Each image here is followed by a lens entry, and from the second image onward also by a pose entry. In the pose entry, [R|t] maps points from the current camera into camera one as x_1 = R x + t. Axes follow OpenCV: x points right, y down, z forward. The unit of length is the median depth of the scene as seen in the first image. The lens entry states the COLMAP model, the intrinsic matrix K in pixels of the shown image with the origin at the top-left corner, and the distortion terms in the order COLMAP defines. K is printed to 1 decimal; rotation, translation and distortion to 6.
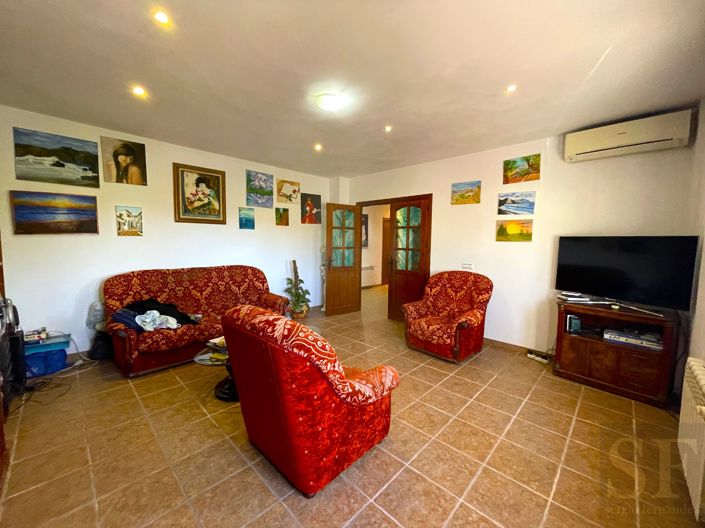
lens RADIAL K [[283.0, 0, 351.1], [0, 283.0, 263.3], [0, 0, 1]] dist [0.002025, 0.000075]
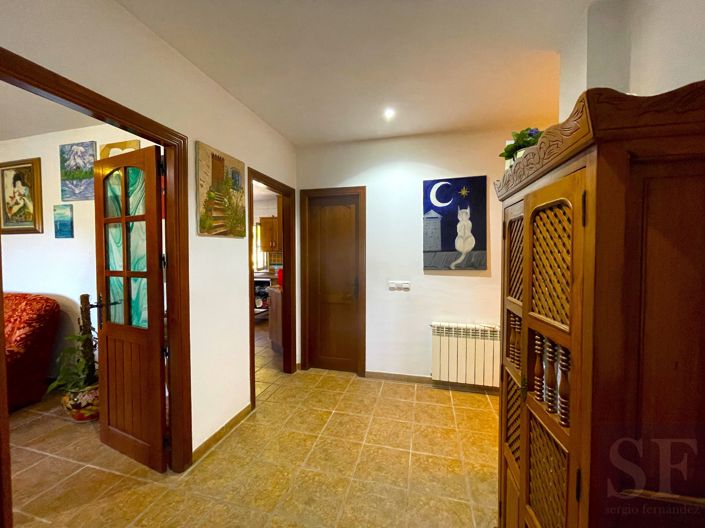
lens RADIAL K [[283.0, 0, 349.6], [0, 283.0, 263.1], [0, 0, 1]] dist [0.002025, 0.000075]
pose [[0.484916, 0.015416, -0.874425, 0.528162], [-0.061751, 0.997953, -0.016650, -0.098583], [0.872378, 0.062070, 0.484875, 1.318904]]
